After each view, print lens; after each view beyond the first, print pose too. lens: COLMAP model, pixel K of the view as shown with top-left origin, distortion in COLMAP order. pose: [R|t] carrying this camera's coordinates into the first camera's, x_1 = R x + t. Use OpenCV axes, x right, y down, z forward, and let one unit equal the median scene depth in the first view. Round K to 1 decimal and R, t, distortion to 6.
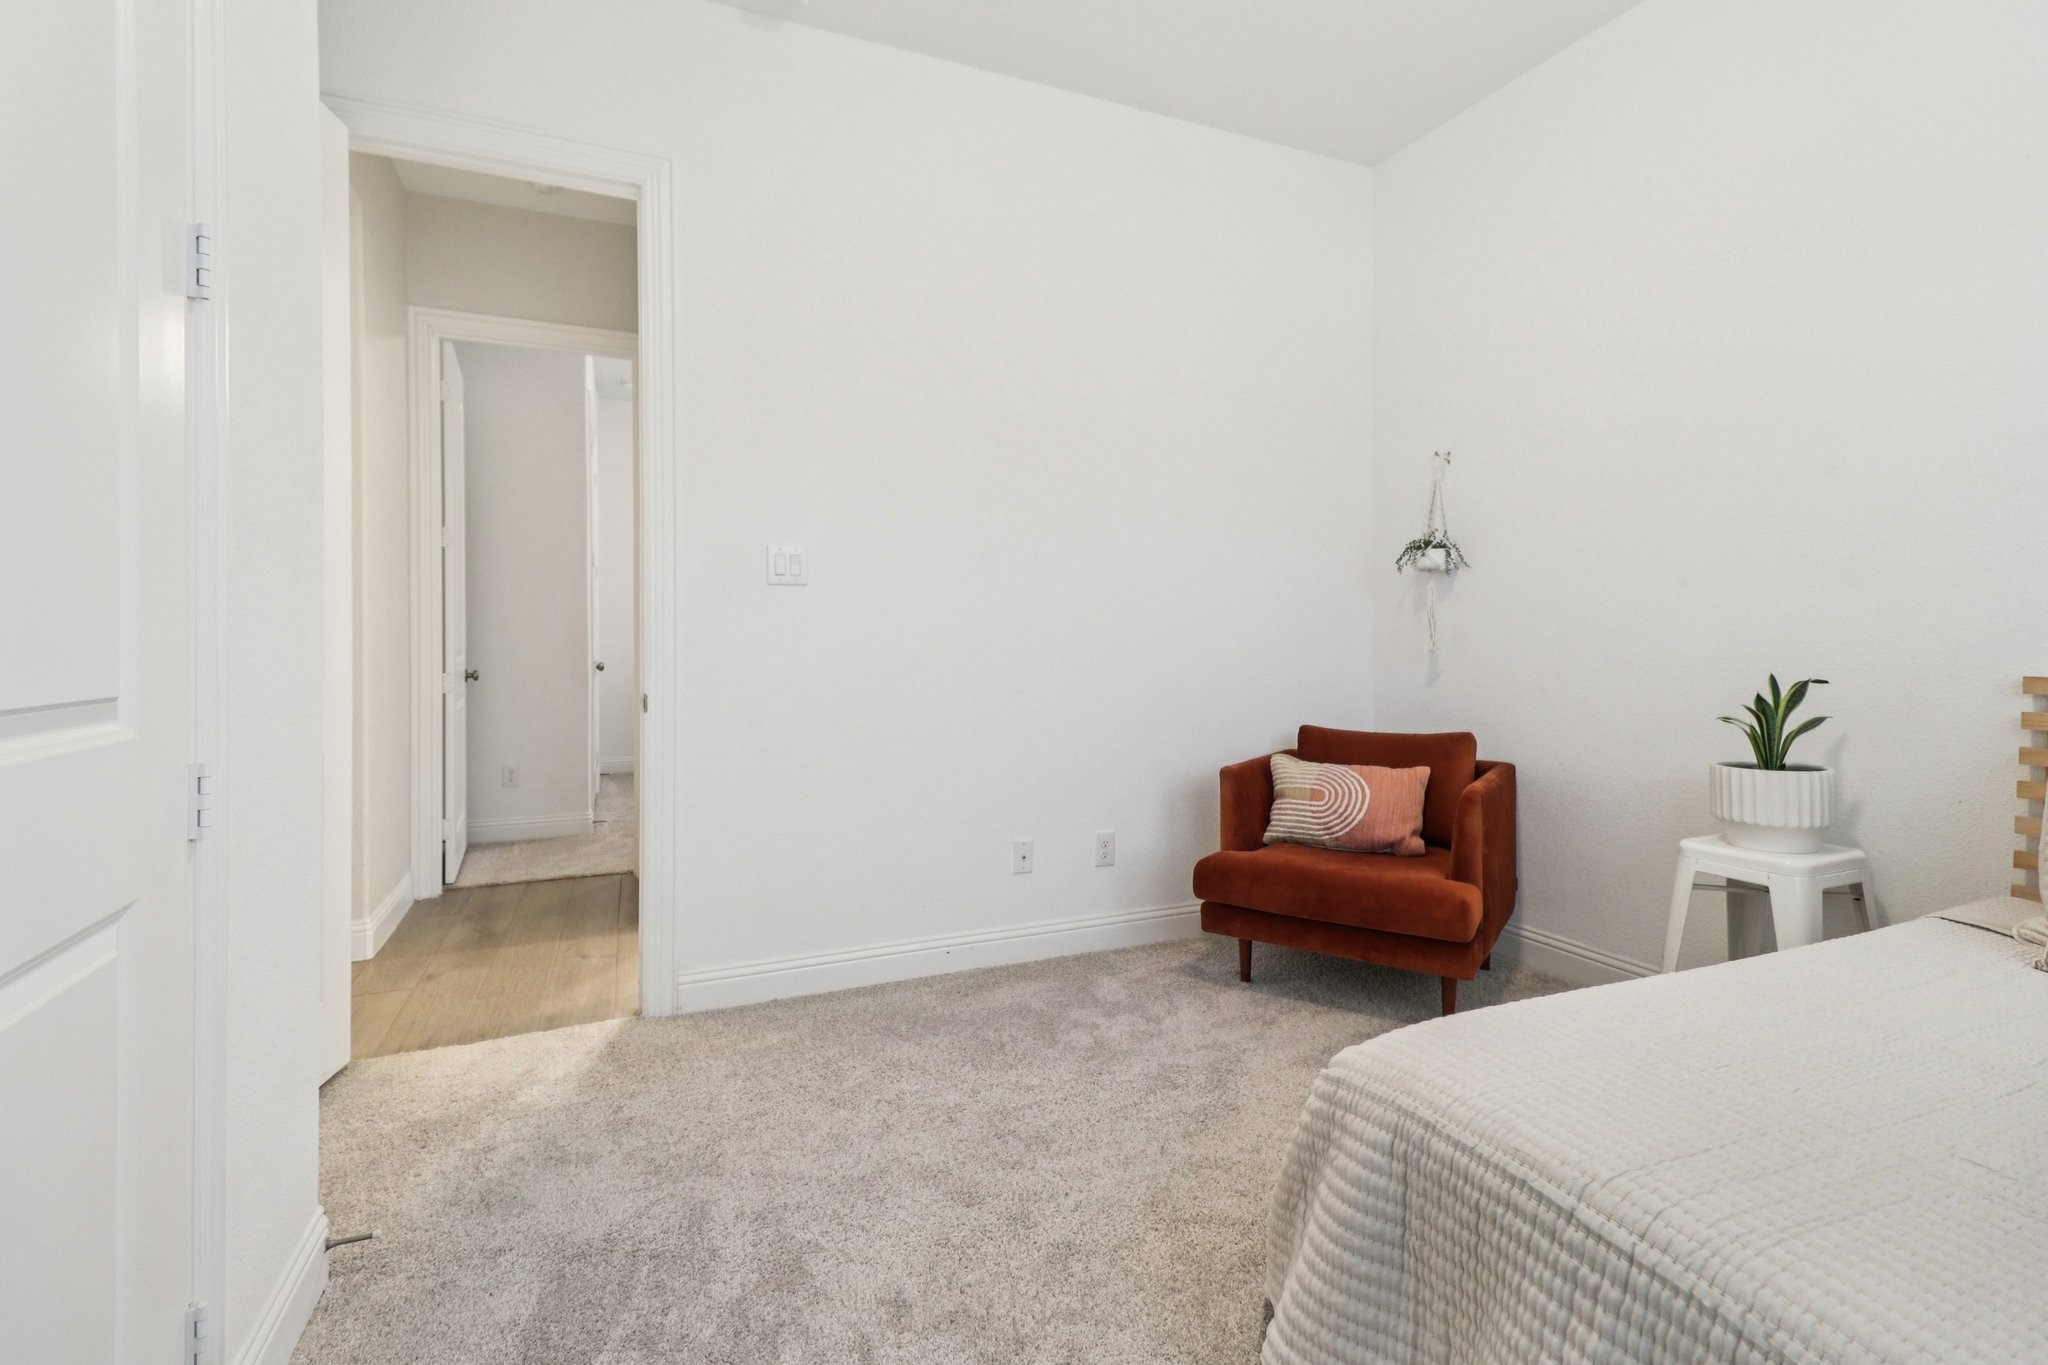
lens RADIAL K [[954.0, 0, 1020.4], [0, 954.0, 632.8], [0, 0, 1]] dist [0.000094, -0.000181]
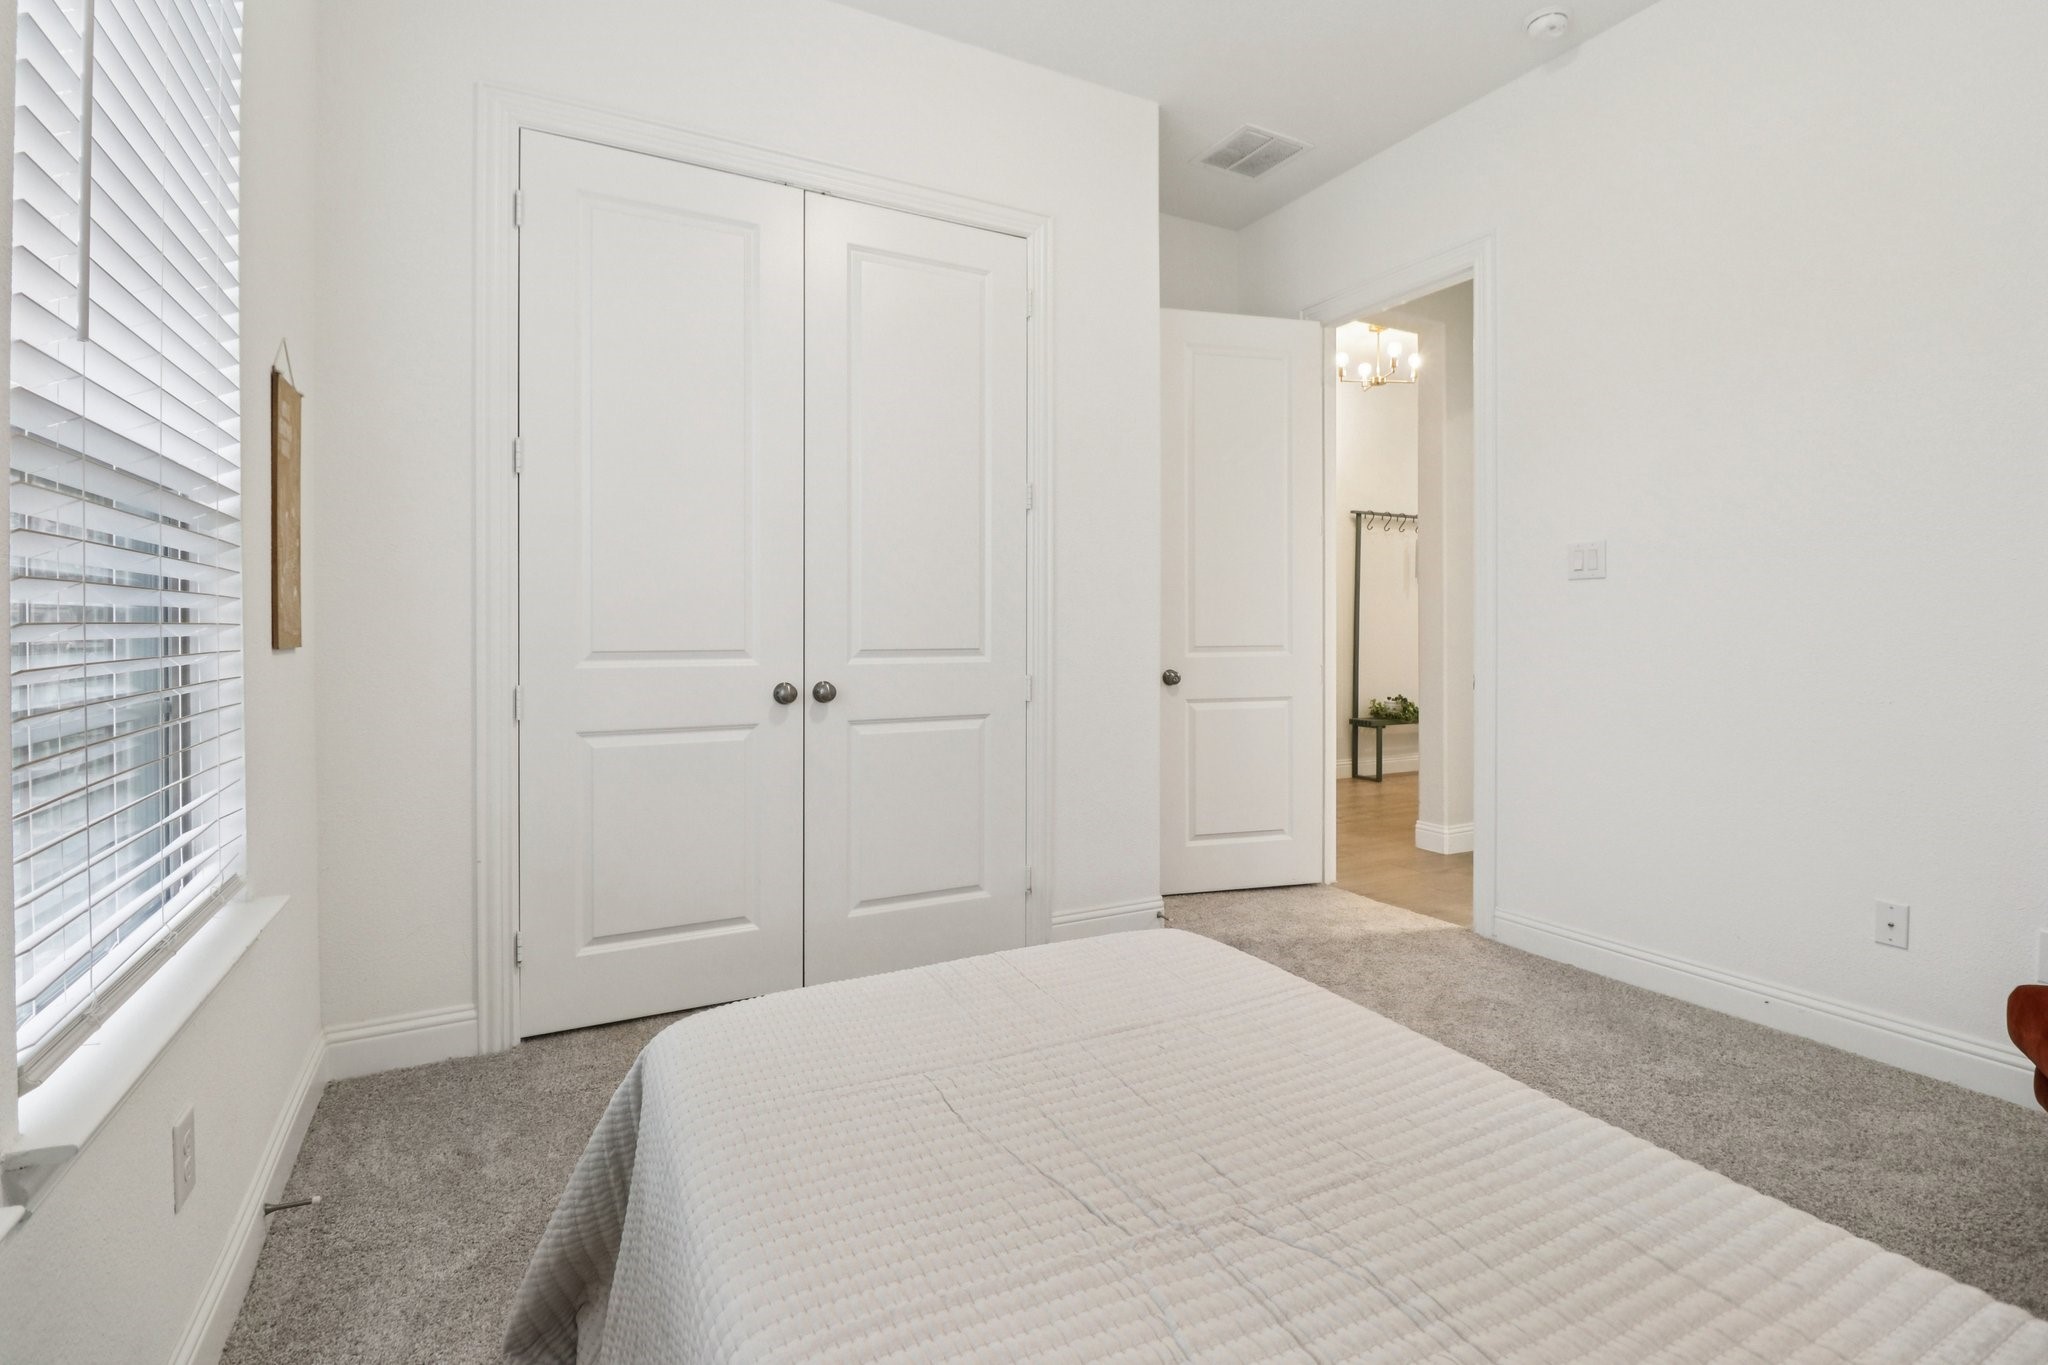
lens RADIAL K [[954.0, 0, 1020.4], [0, 954.0, 632.8], [0, 0, 1]] dist [0.000094, -0.000181]
pose [[0.087862, 0.005824, -0.996116, 0.752782], [-0.000442, 0.999983, 0.005807, 0.003601], [0.996133, -0.000070, 0.087863, 0.286881]]
